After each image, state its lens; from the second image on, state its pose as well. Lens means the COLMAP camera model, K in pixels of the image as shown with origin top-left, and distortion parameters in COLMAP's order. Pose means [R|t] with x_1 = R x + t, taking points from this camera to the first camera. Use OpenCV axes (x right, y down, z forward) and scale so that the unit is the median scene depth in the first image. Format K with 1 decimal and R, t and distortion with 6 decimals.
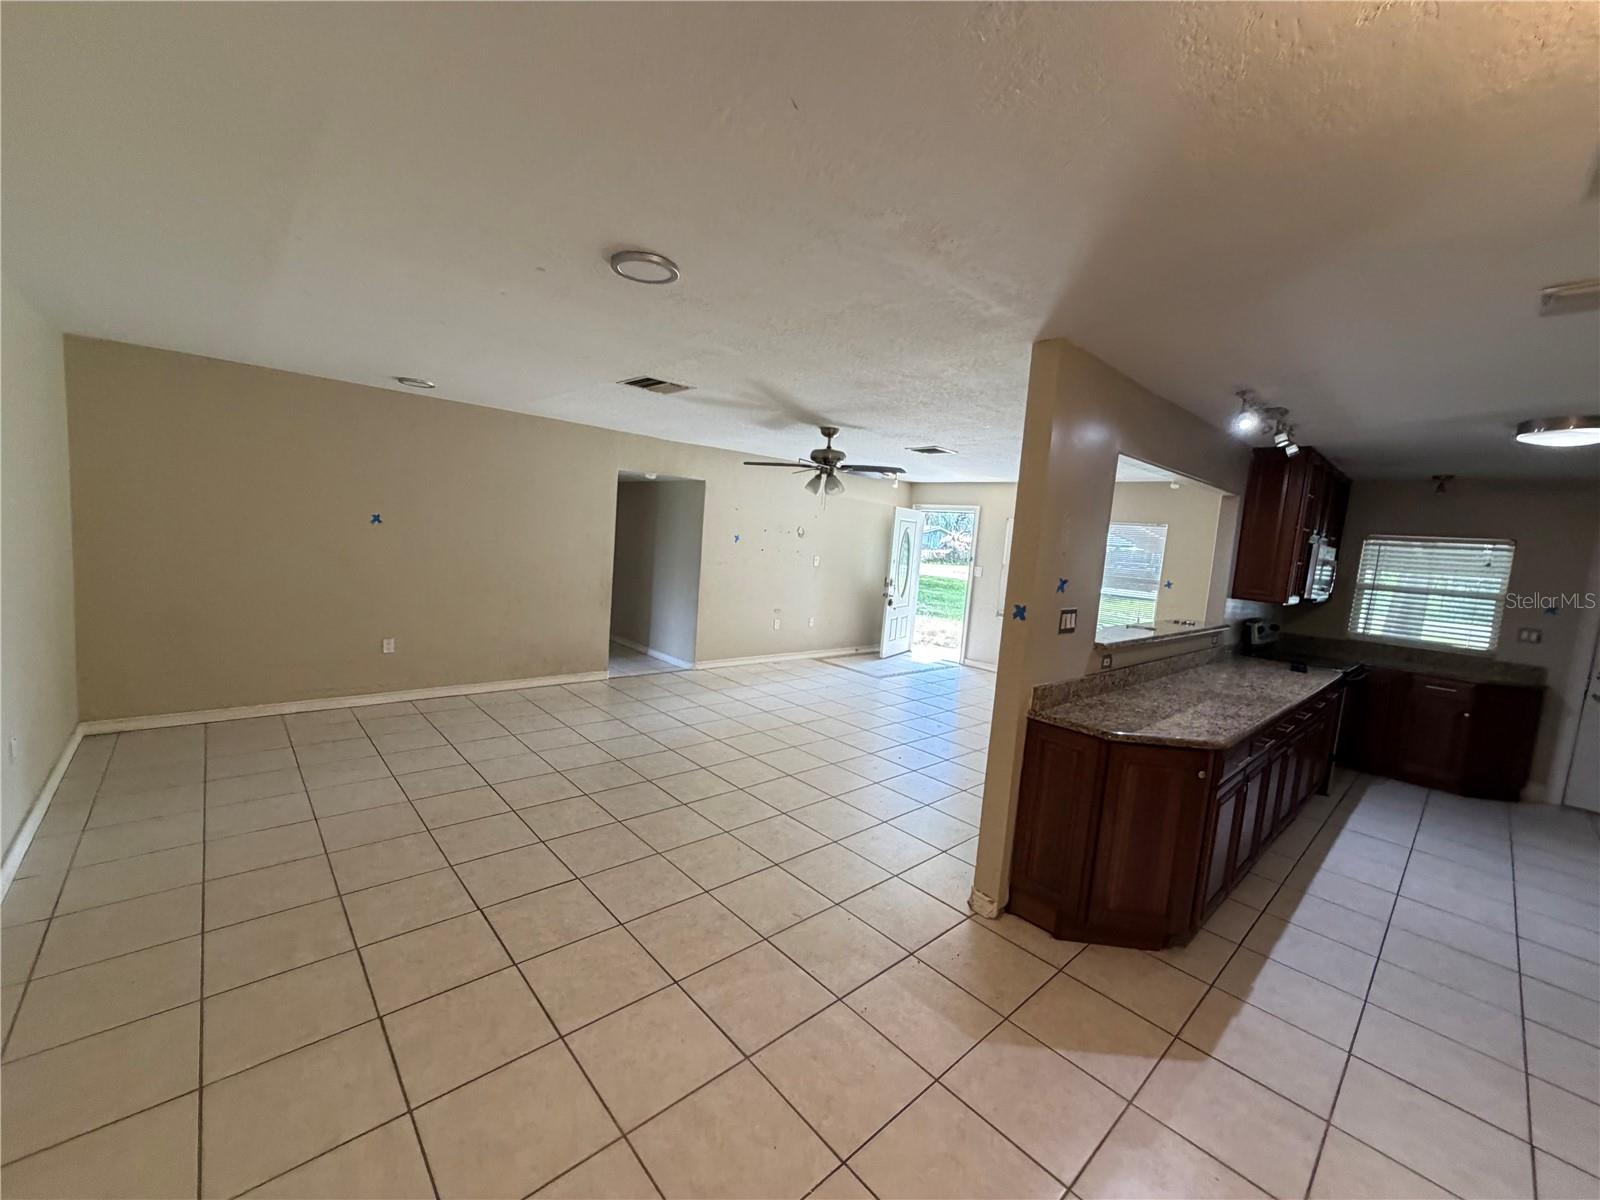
lens RADIAL K [[636.2, 0, 798.2], [0, 636.2, 601.2], [0, 0, 1]] dist [-0.001621, 0.000186]
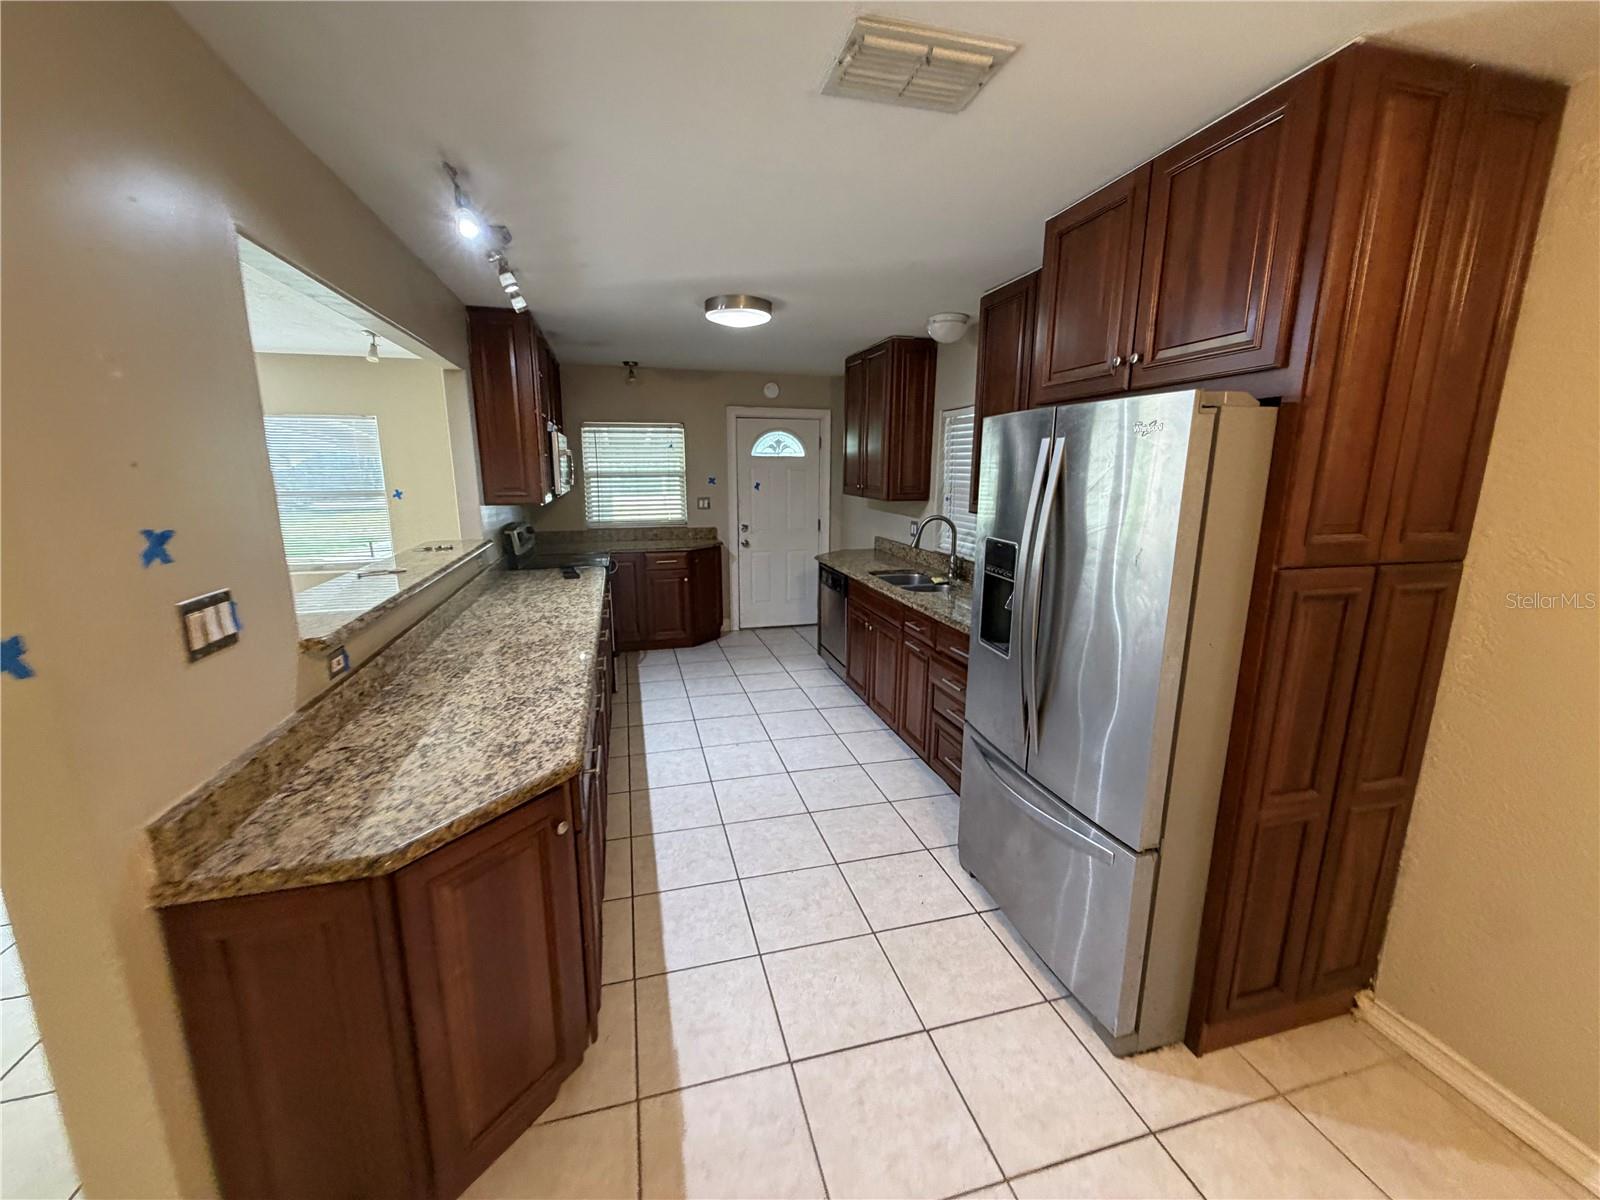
lens RADIAL K [[636.2, 0, 793.9], [0, 636.2, 601.0], [0, 0, 1]] dist [-0.001621, 0.000186]
pose [[0.460195, -0.258242, 0.849430, 0.166728], [0.127449, 0.966068, 0.224654, -0.019999], [-0.878623, 0.004874, 0.477492, 0.306611]]
